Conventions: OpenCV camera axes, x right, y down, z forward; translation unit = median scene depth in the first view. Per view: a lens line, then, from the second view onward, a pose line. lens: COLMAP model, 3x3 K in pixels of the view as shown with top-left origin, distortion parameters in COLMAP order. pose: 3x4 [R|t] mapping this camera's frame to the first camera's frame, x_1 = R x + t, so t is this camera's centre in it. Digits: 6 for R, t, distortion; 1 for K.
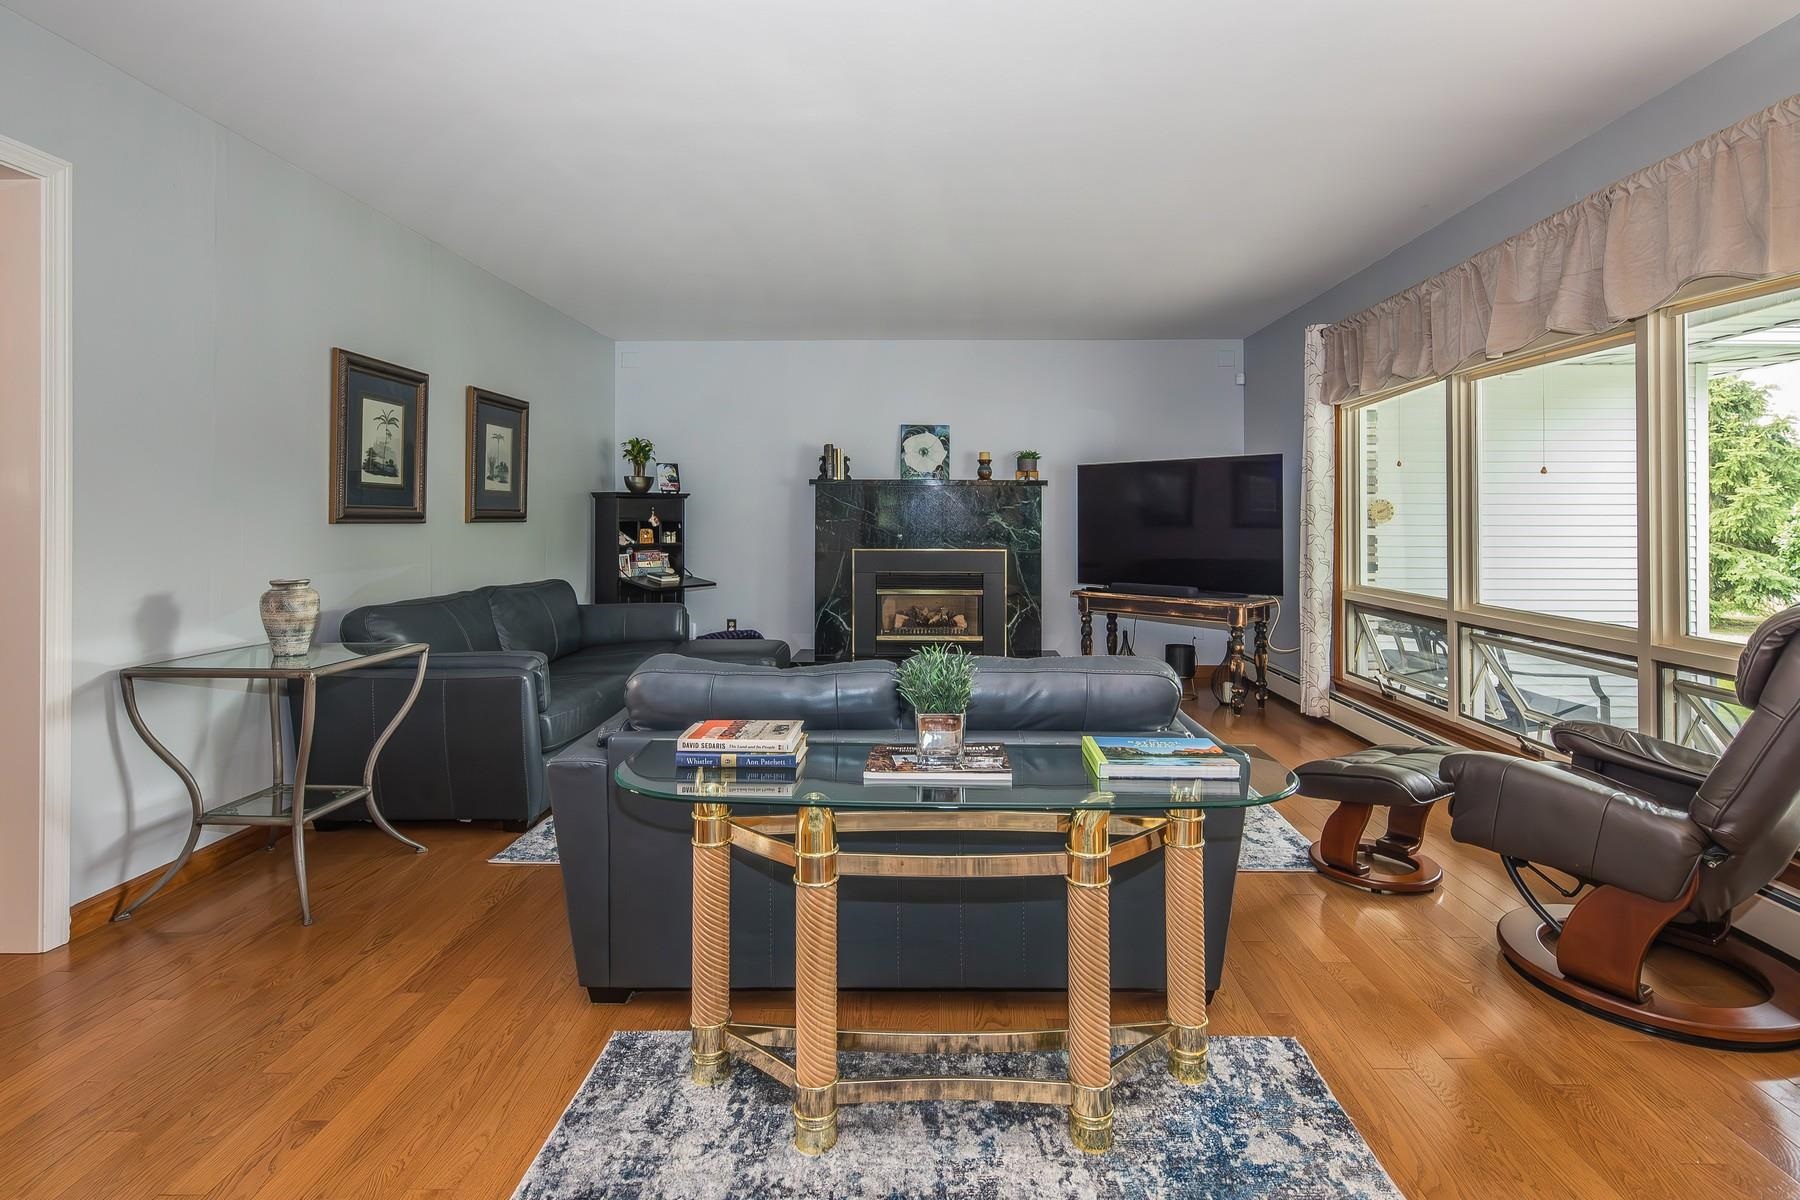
lens RADIAL K [[886.1, 0, 916.3], [0, 886.1, 512.6], [0, 0, 1]] dist [0.003266, 0.001591]
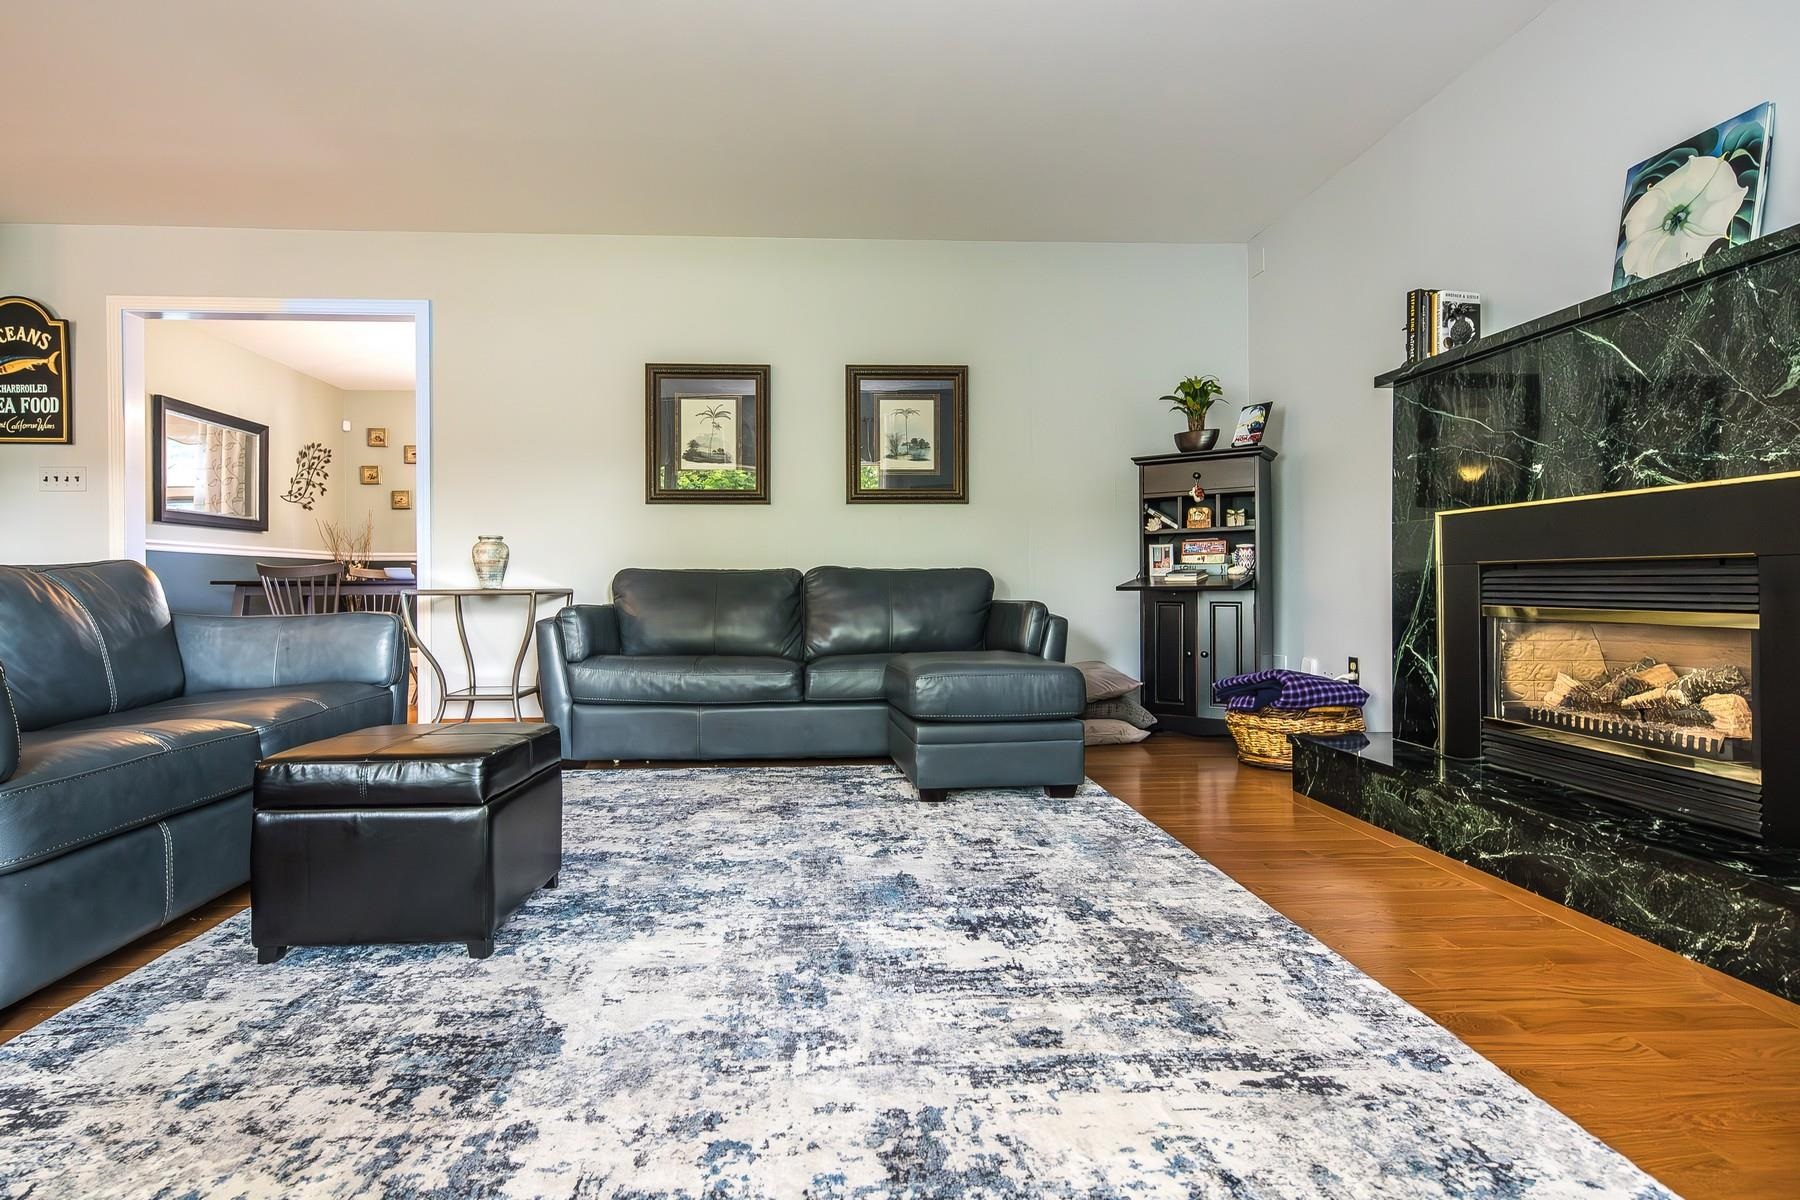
lens RADIAL K [[886.1, 0, 868.8], [0, 886.1, 589.7], [0, 0, 1]] dist [0.003266, 0.001591]
pose [[0.081203, 0.002035, -0.996696, 0.356752], [0.012713, 0.999914, 0.003077, 0.077334], [0.996617, -0.012920, 0.081170, 0.702746]]
